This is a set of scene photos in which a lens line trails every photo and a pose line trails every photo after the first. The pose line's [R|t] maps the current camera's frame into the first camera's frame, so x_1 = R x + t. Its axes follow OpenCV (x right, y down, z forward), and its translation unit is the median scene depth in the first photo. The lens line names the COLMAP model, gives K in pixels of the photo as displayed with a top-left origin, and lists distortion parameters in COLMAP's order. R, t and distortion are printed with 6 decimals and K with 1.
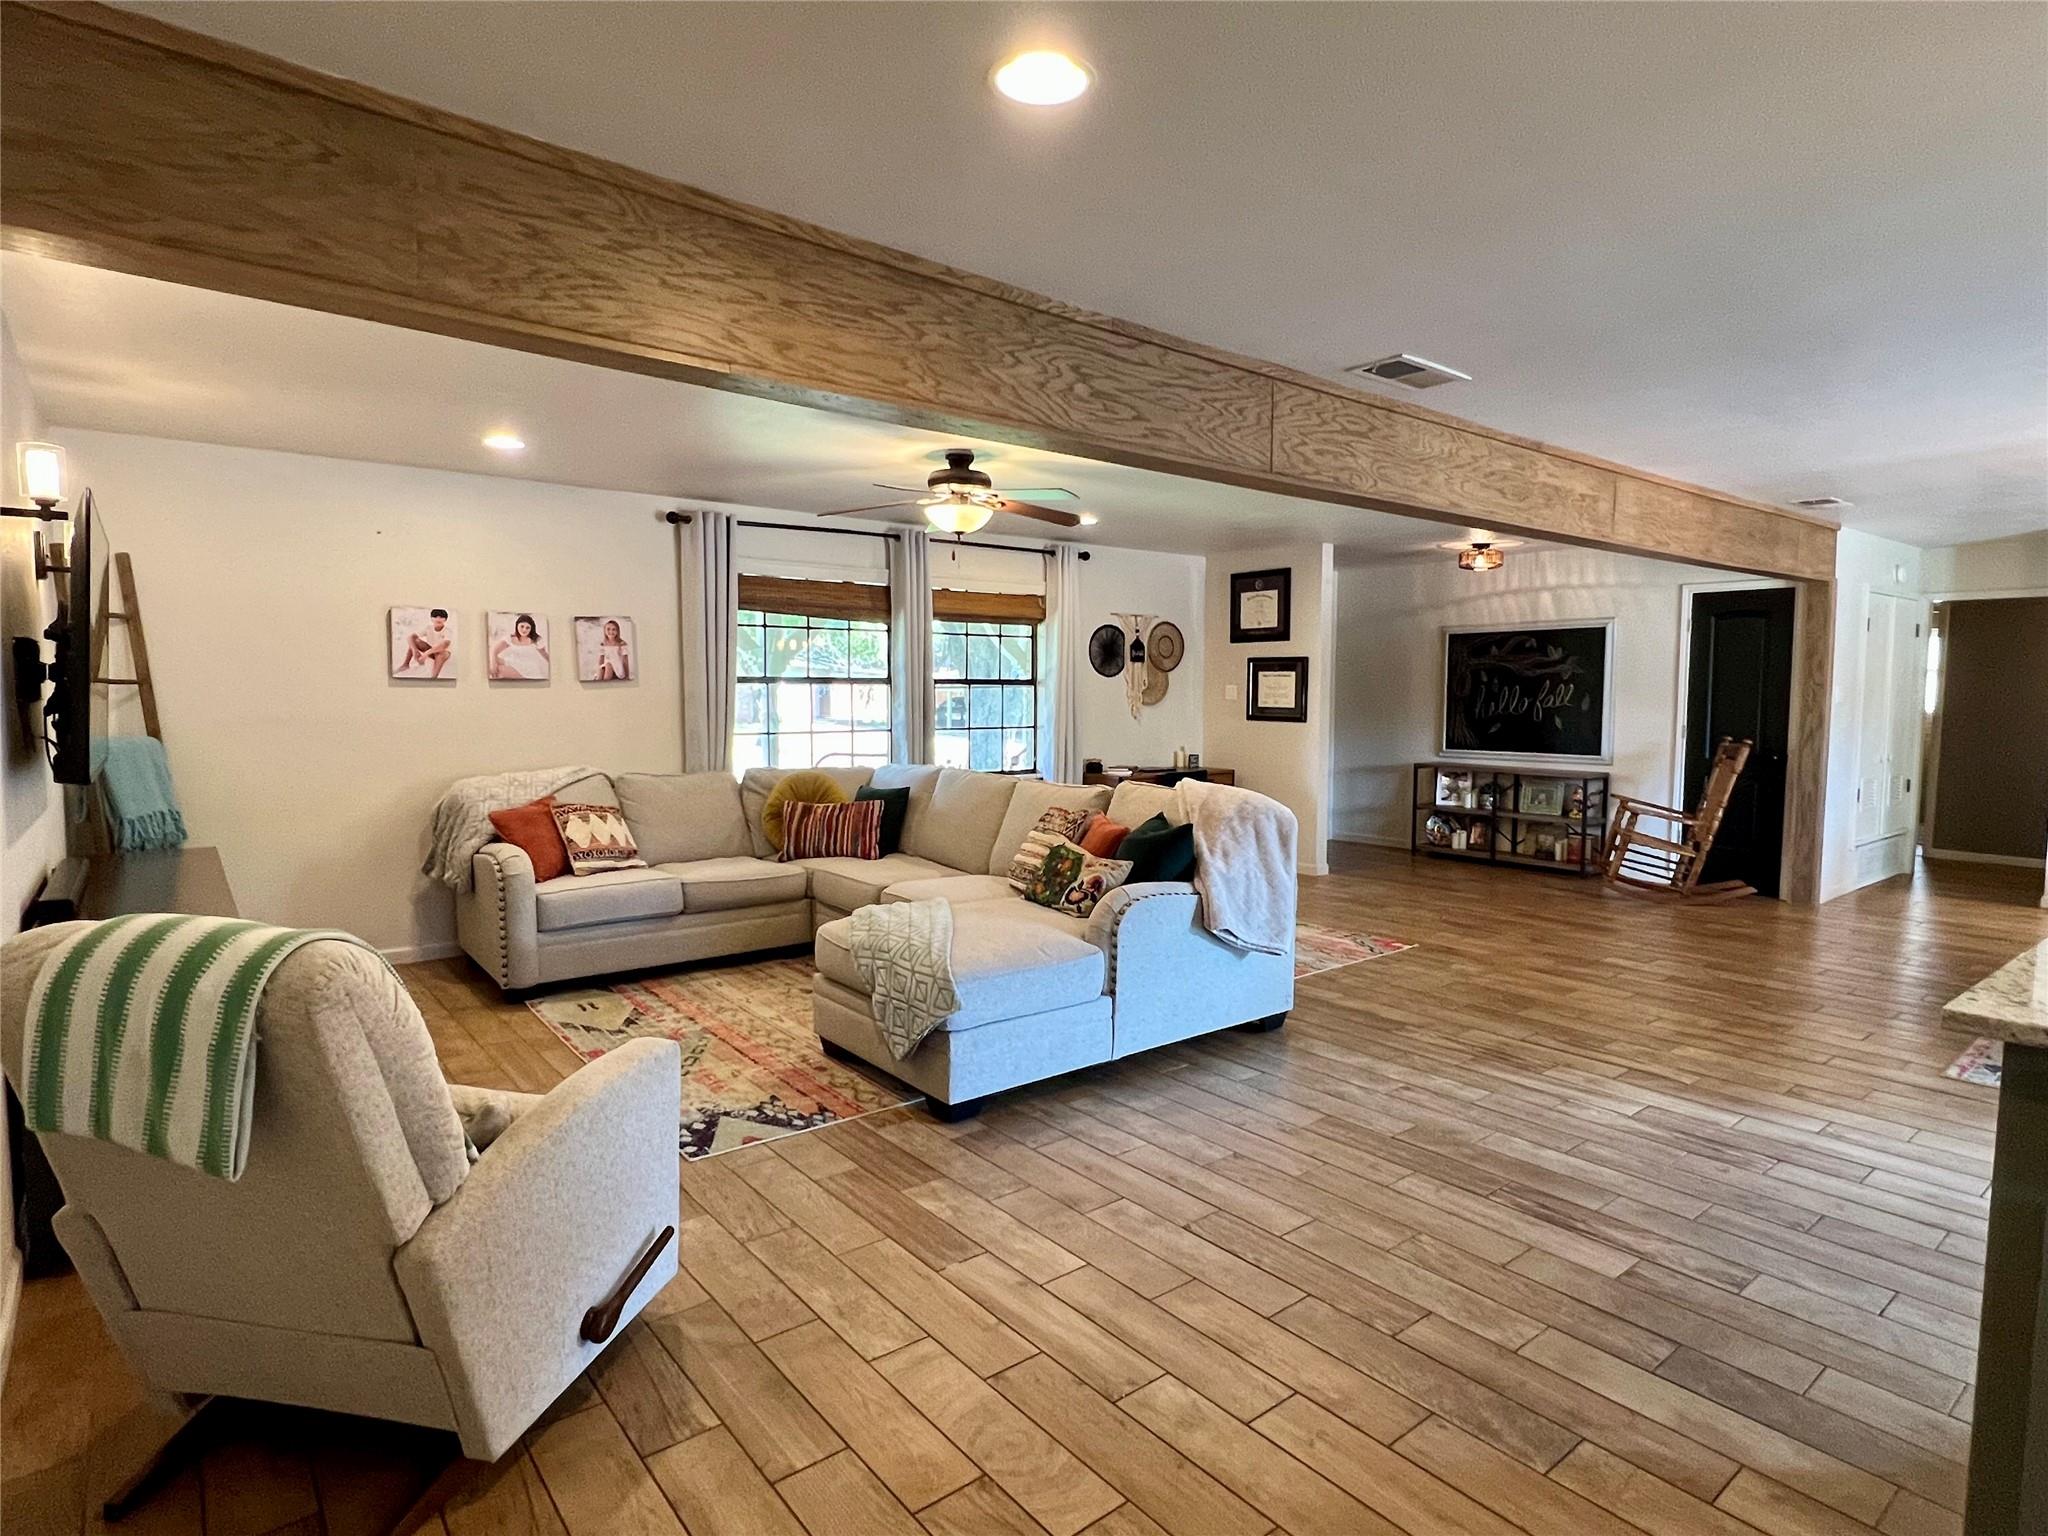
lens RADIAL K [[1092.9, 0, 1017.4], [0, 1092.9, 790.4], [0, 0, 1]] dist [0.007061, 0.001088]
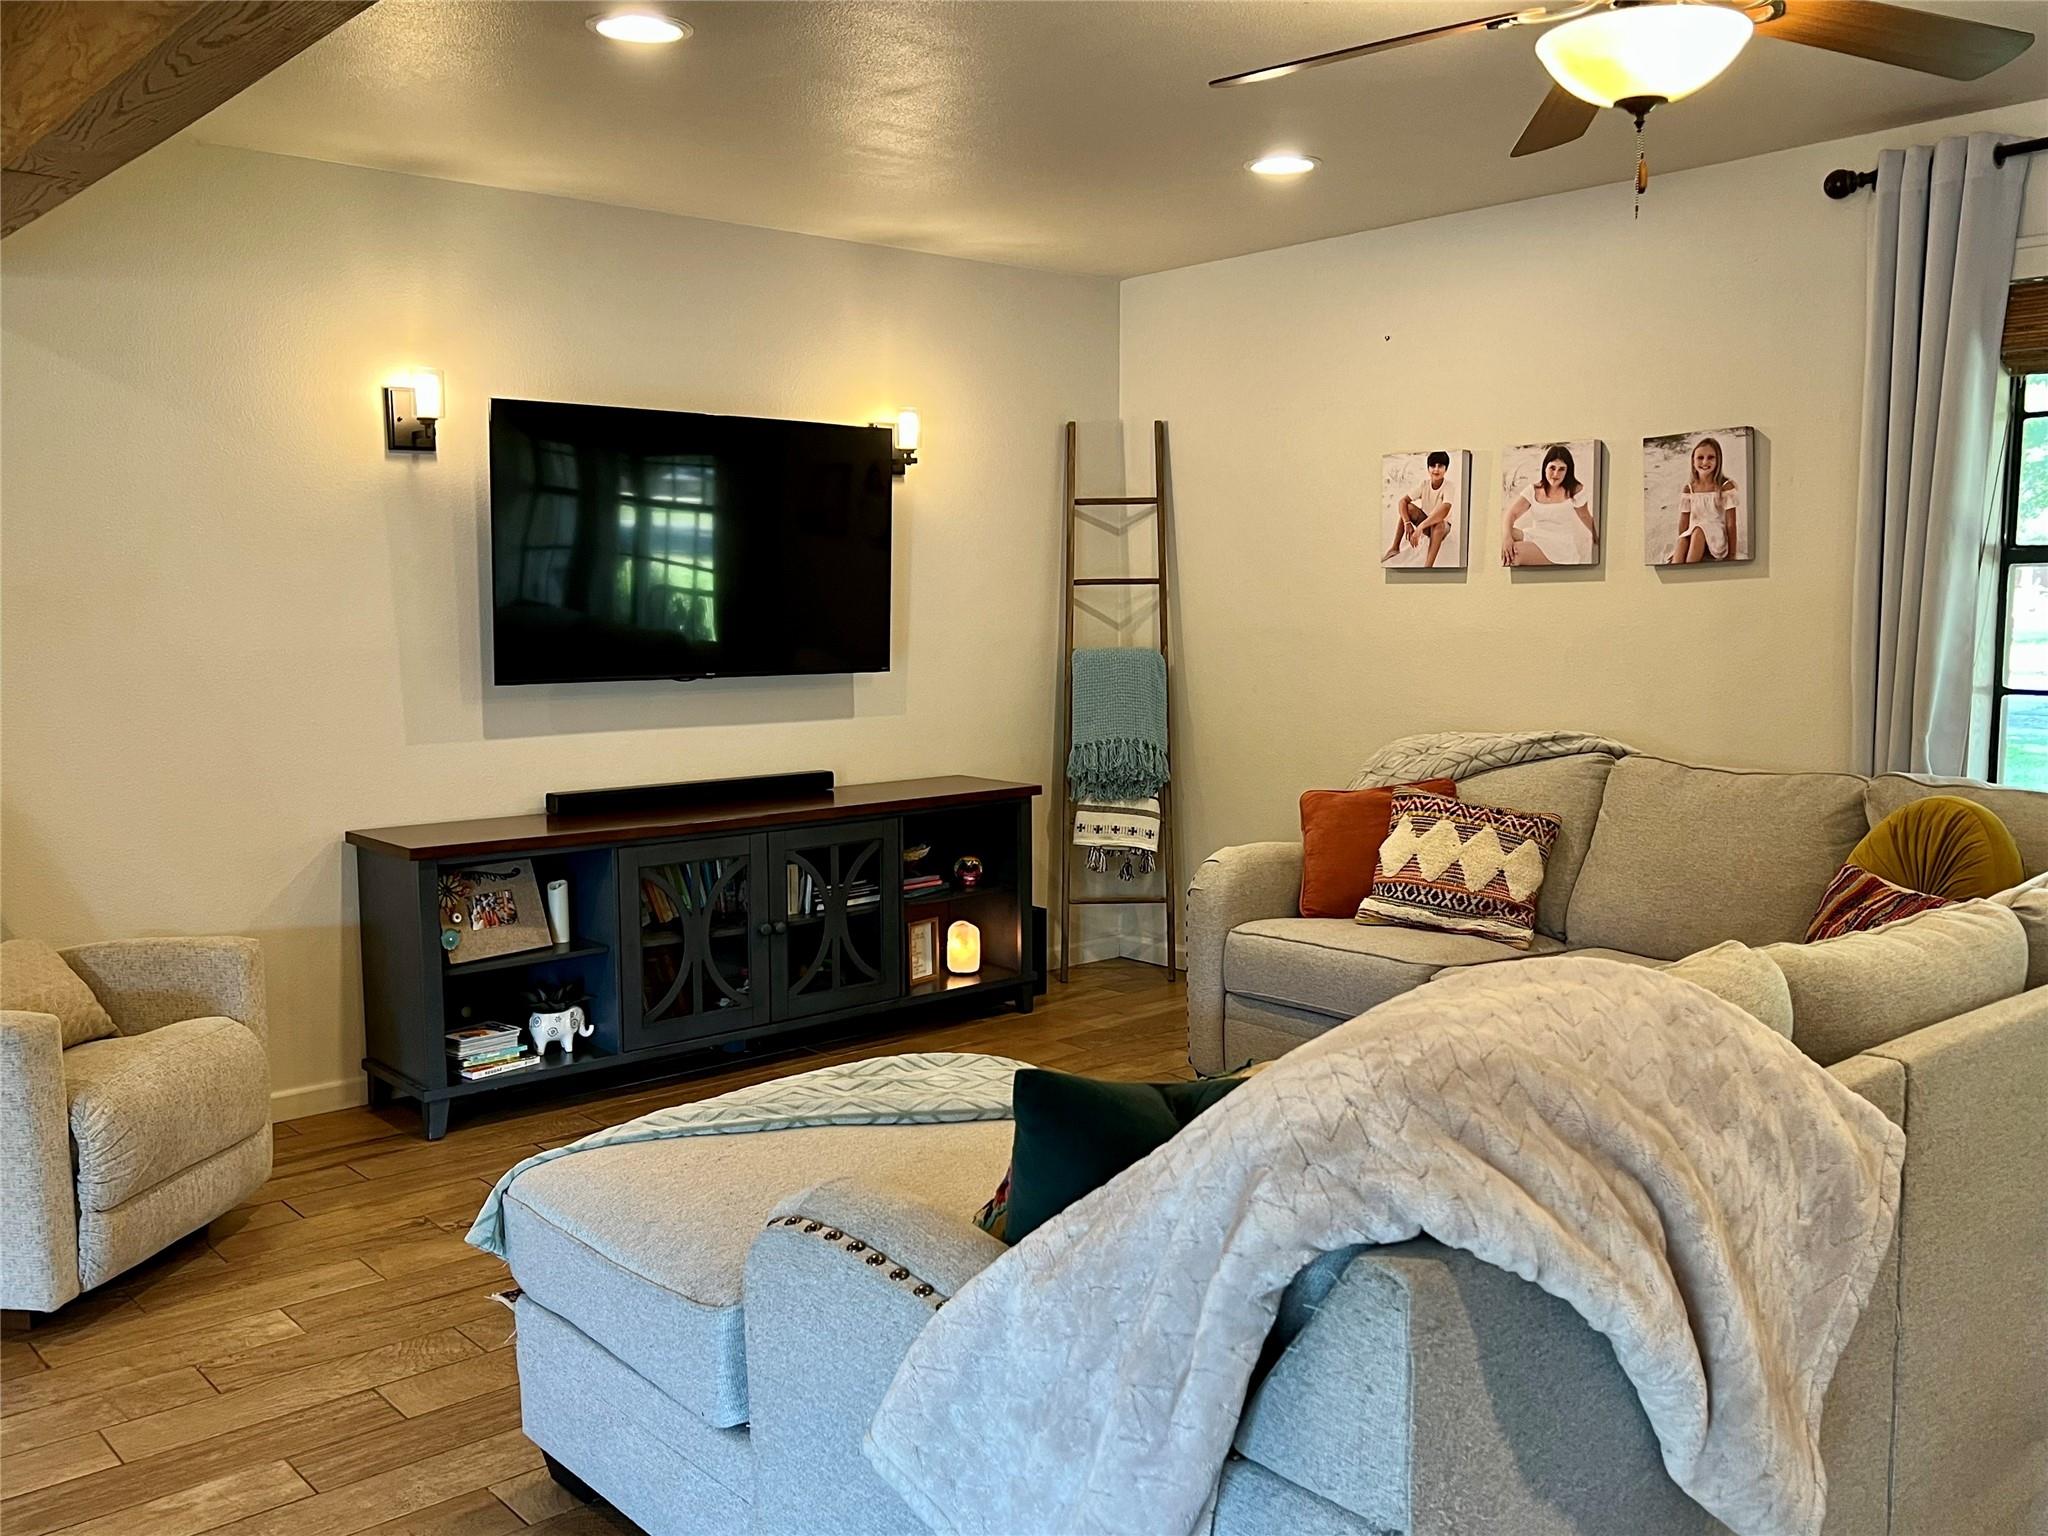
lens RADIAL K [[1802.1, 0, 1022.6], [0, 1802.1, 775.5], [0, 0, 1]] dist [0.000046, -0.001149]
pose [[0.046759, 0.091453, -0.994711, 0.439316], [-0.090774, 0.992069, 0.086943, -0.053410], [0.994773, 0.086229, 0.054690, 0.712323]]
